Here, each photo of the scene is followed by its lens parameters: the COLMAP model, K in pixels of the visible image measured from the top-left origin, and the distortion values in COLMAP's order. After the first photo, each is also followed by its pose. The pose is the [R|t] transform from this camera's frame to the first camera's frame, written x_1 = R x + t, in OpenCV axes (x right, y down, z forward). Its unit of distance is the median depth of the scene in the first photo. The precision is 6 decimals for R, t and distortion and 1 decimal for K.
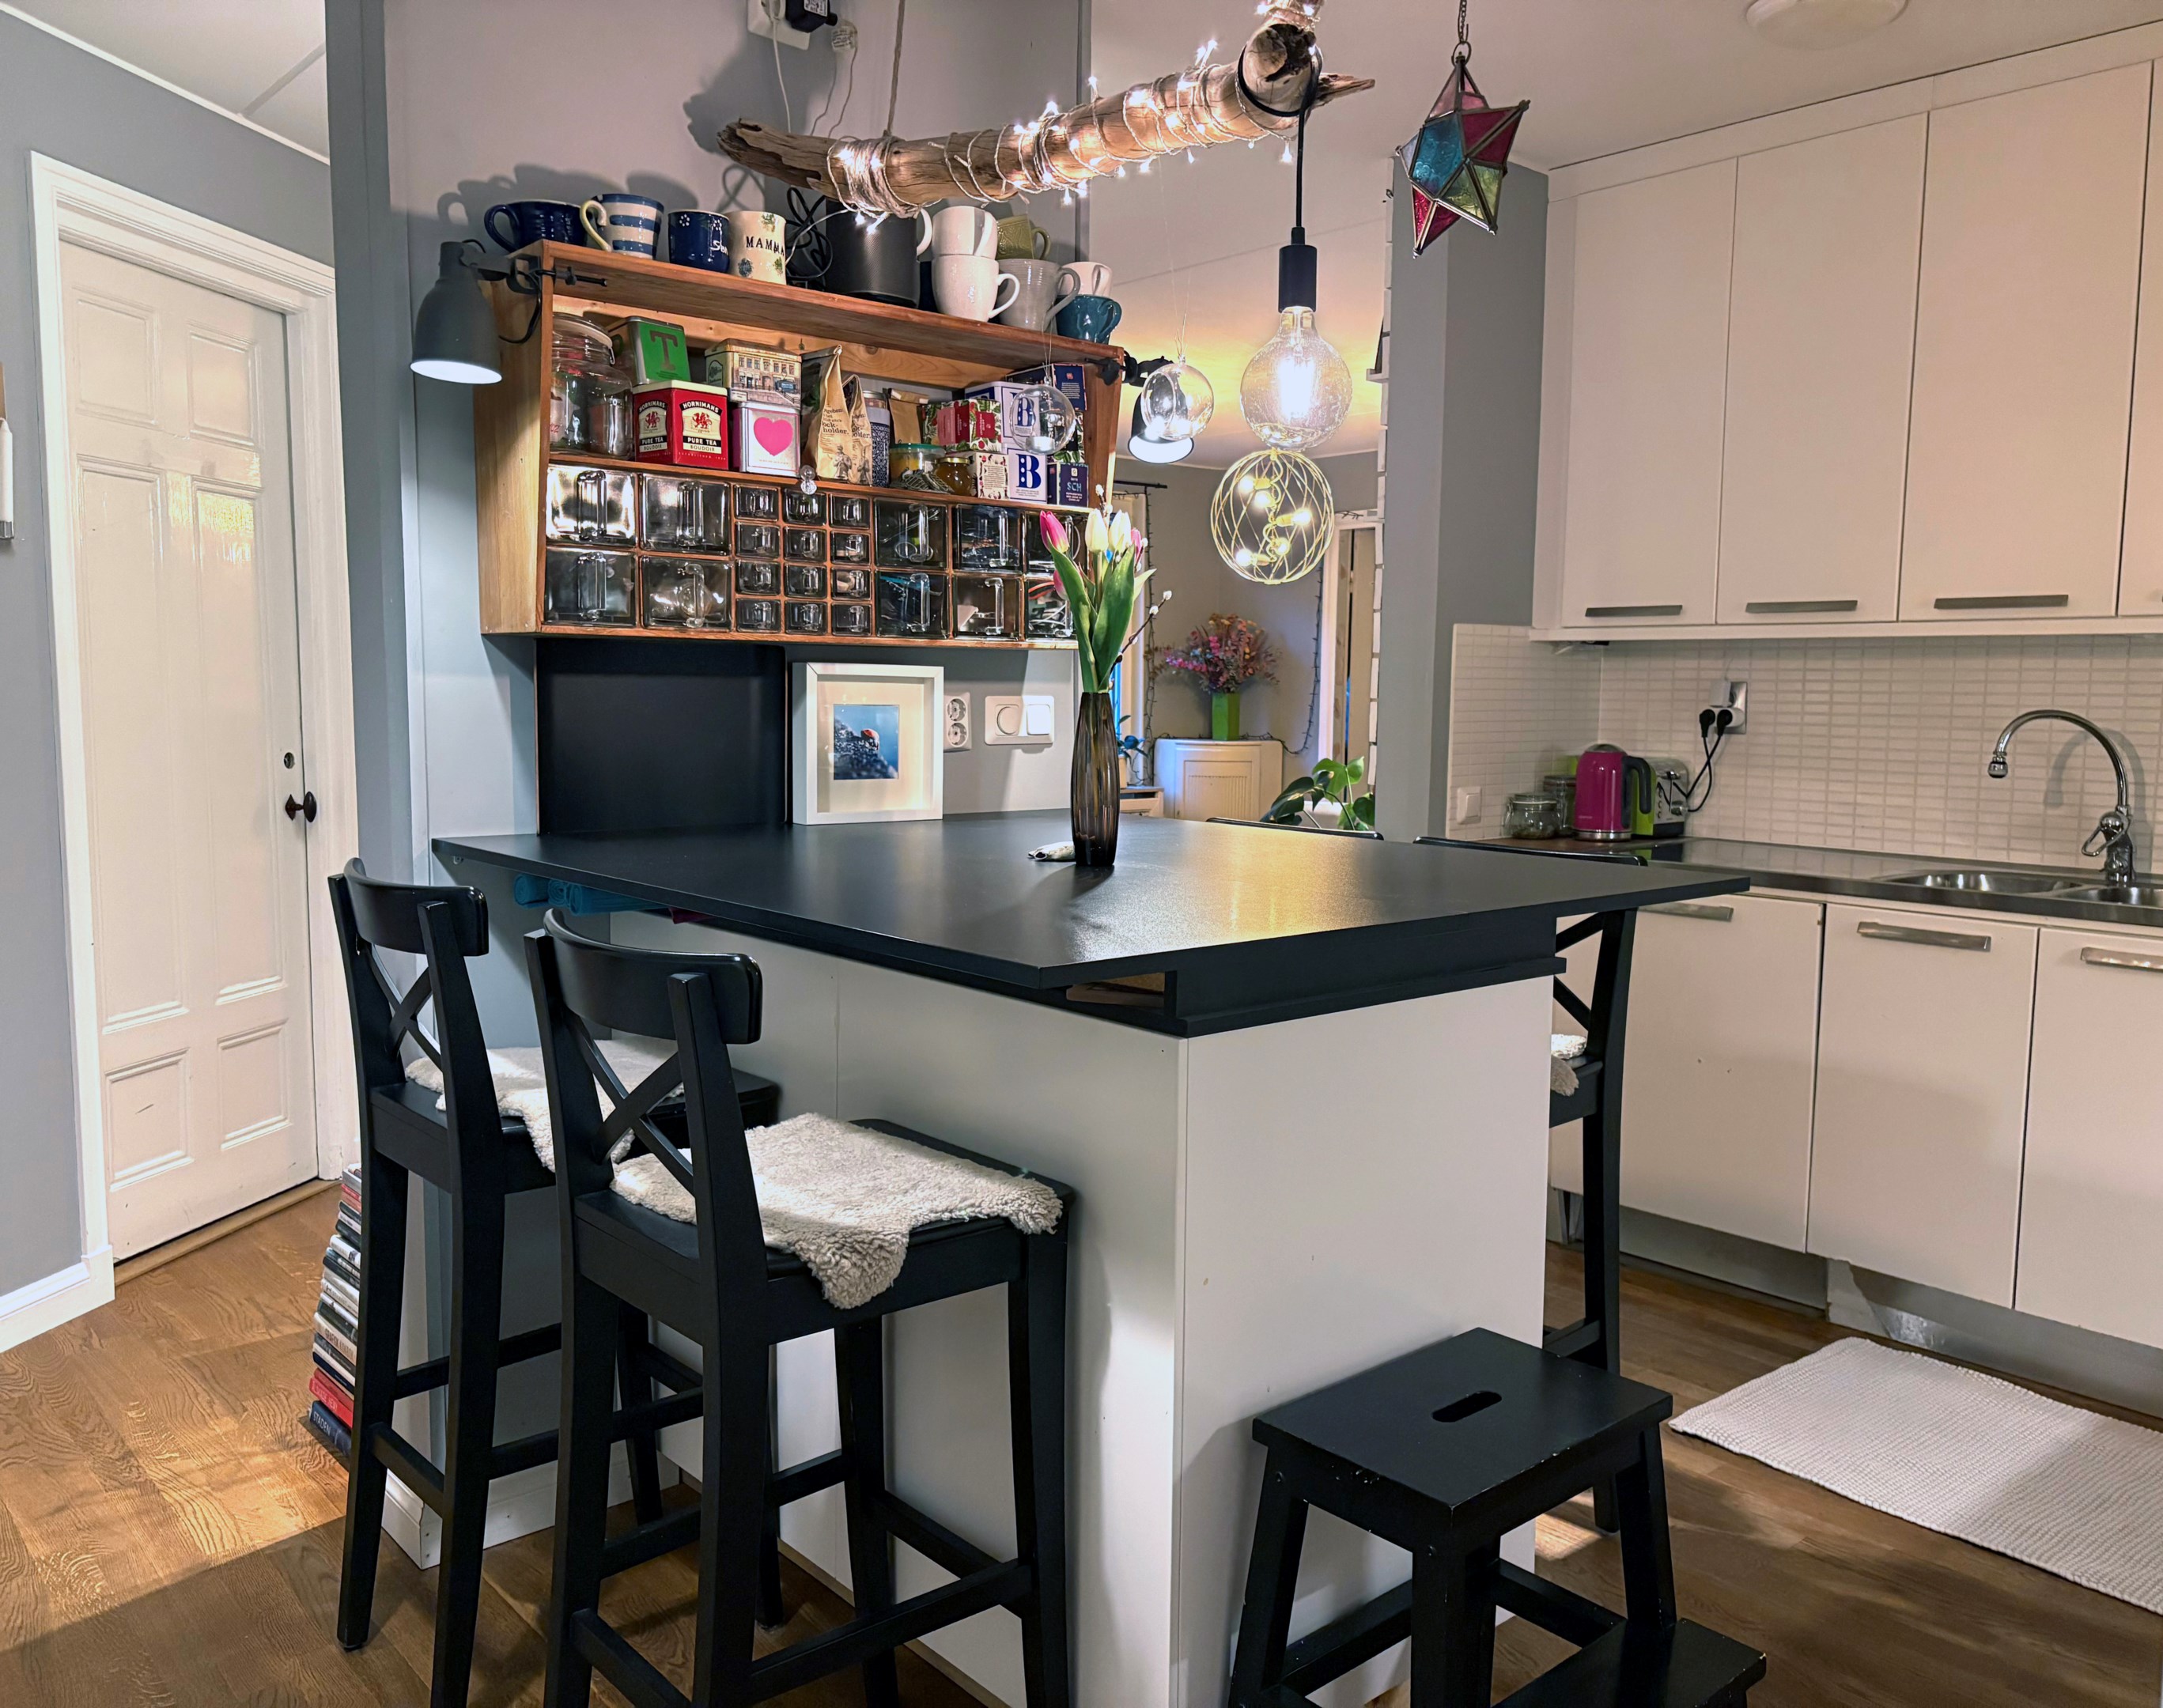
lens RADIAL K [[1742.2, 0, 1101.6], [0, 1742.2, 839.0], [0, 0, 1]] dist [0.026565, -0.029277]
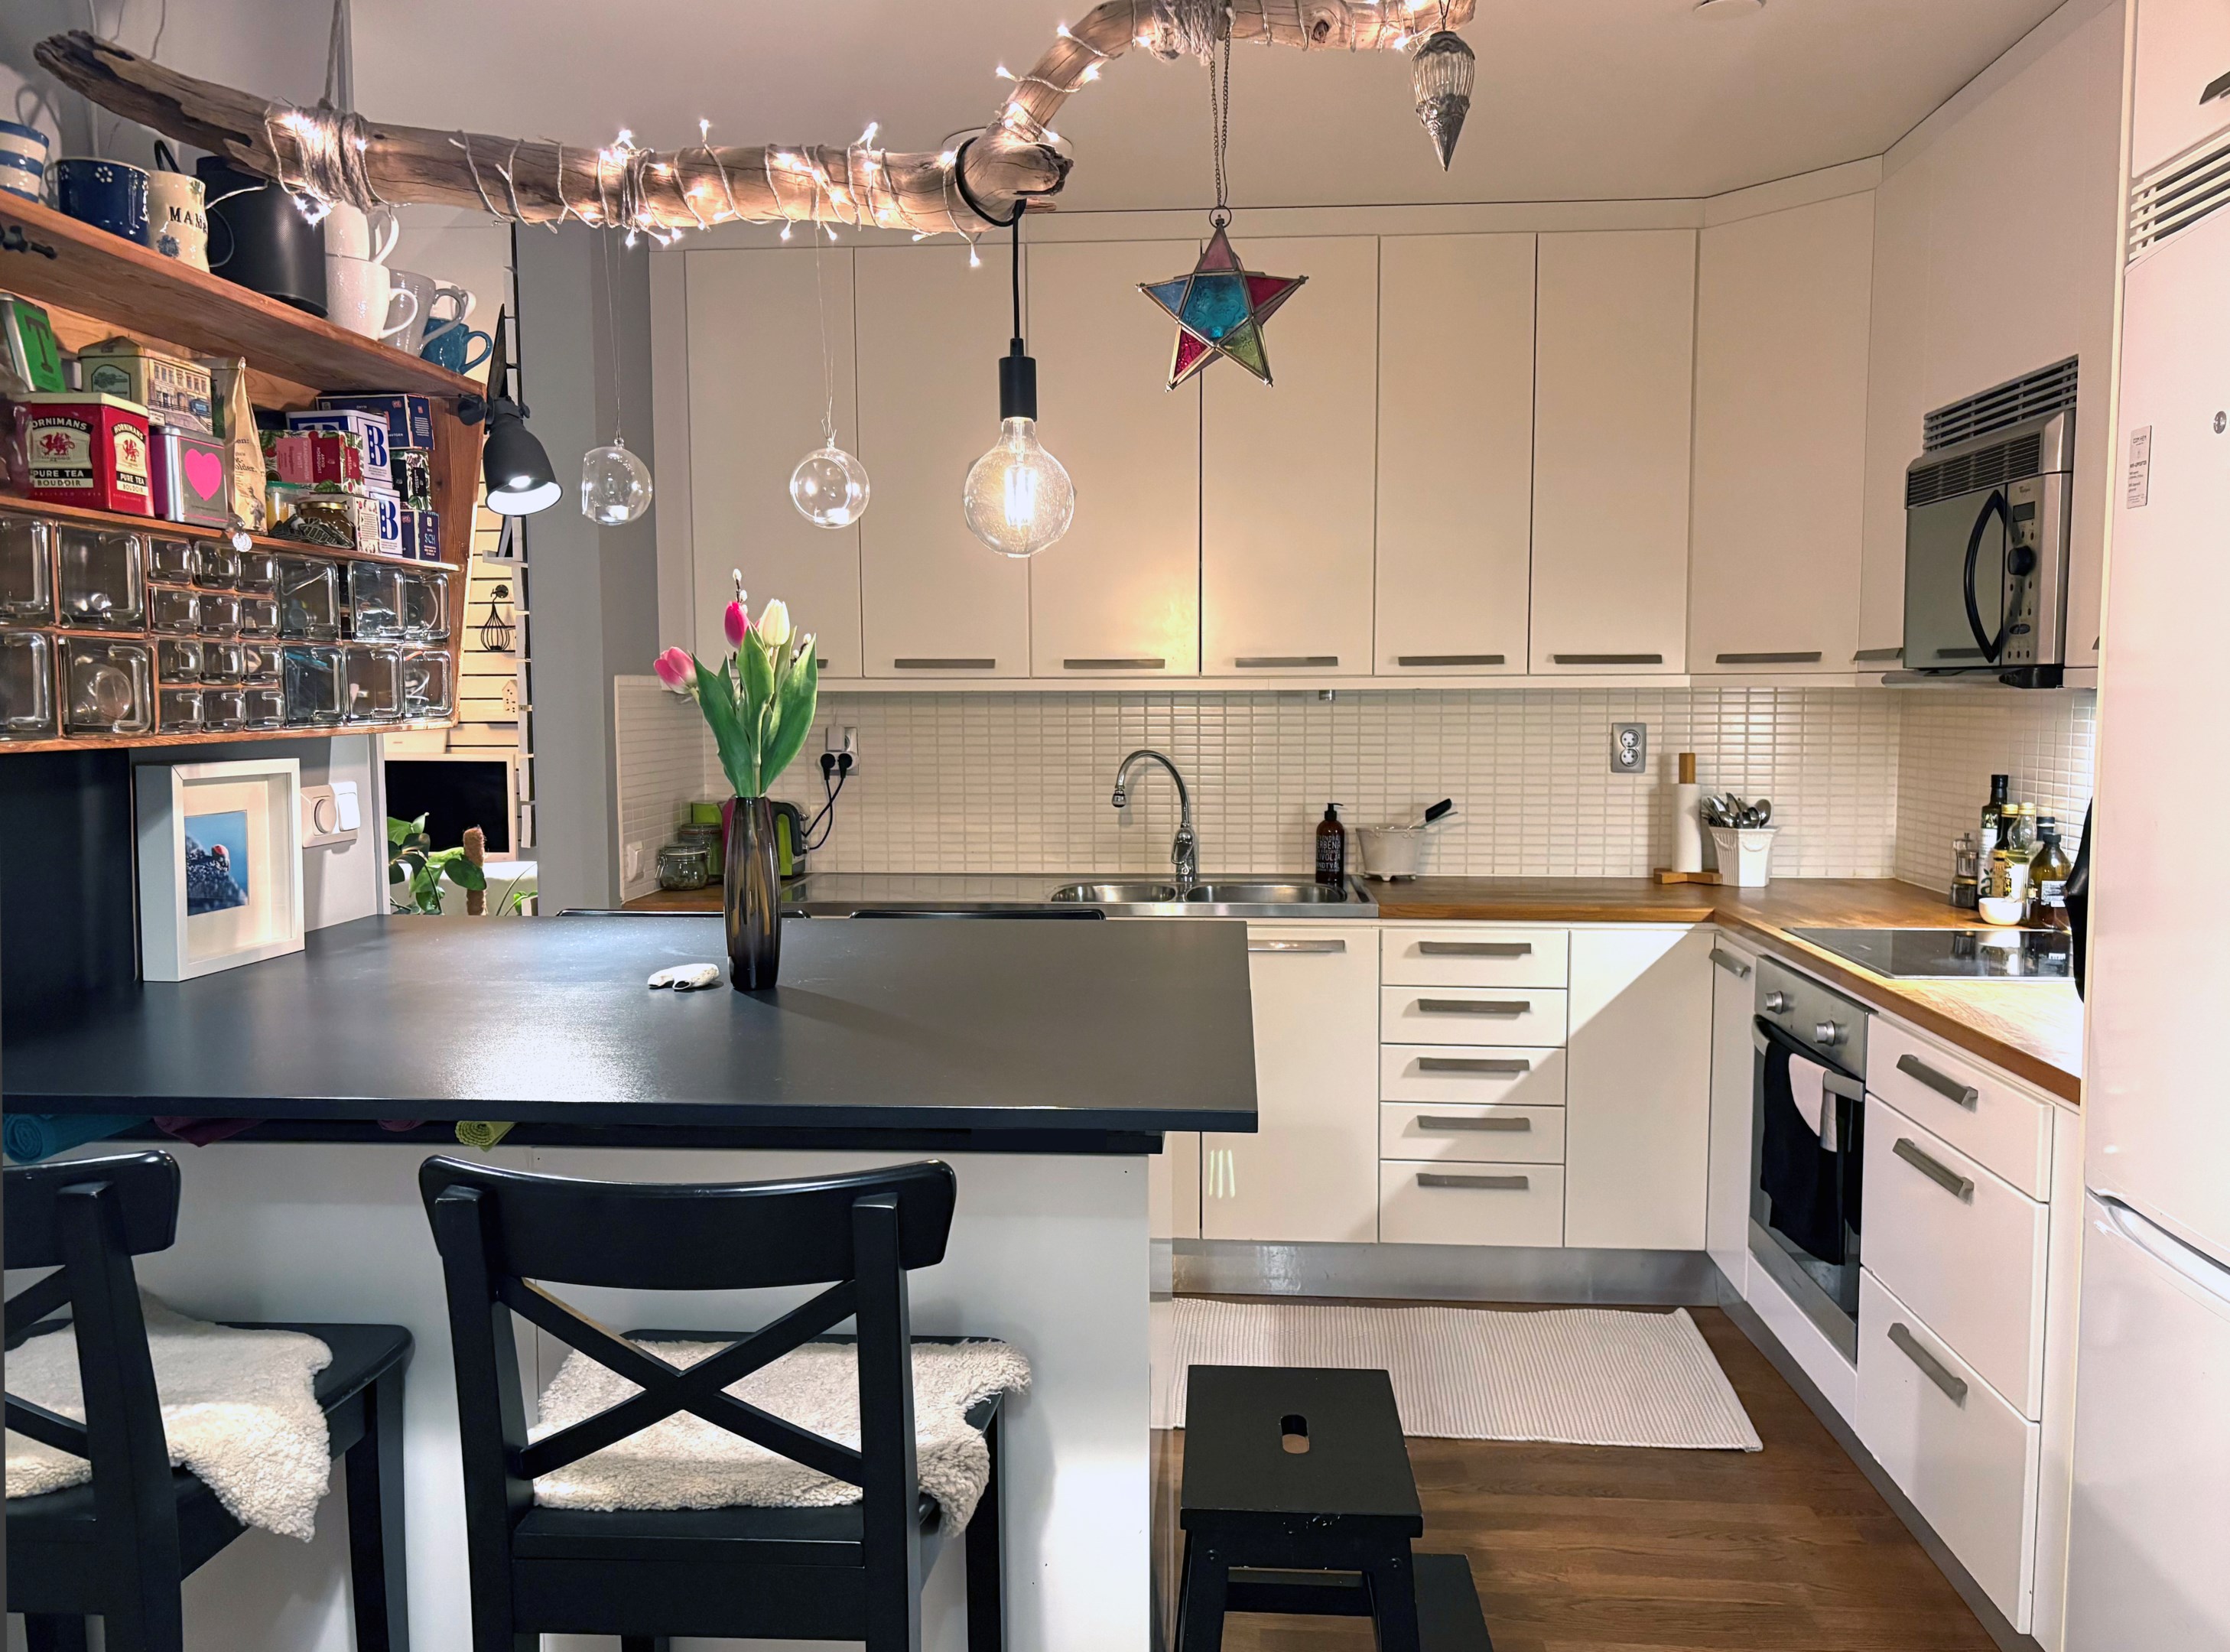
lens RADIAL K [[1741.5, 0, 1118.7], [0, 1741.5, 819.2], [0, 0, 1]] dist [0.028110, -0.026542]
pose [[0.709294, -0.067902, 0.701635, -0.398084], [0.075034, 0.996968, 0.020630, -0.061312], [-0.700908, 0.038014, 0.712238, 0.172182]]
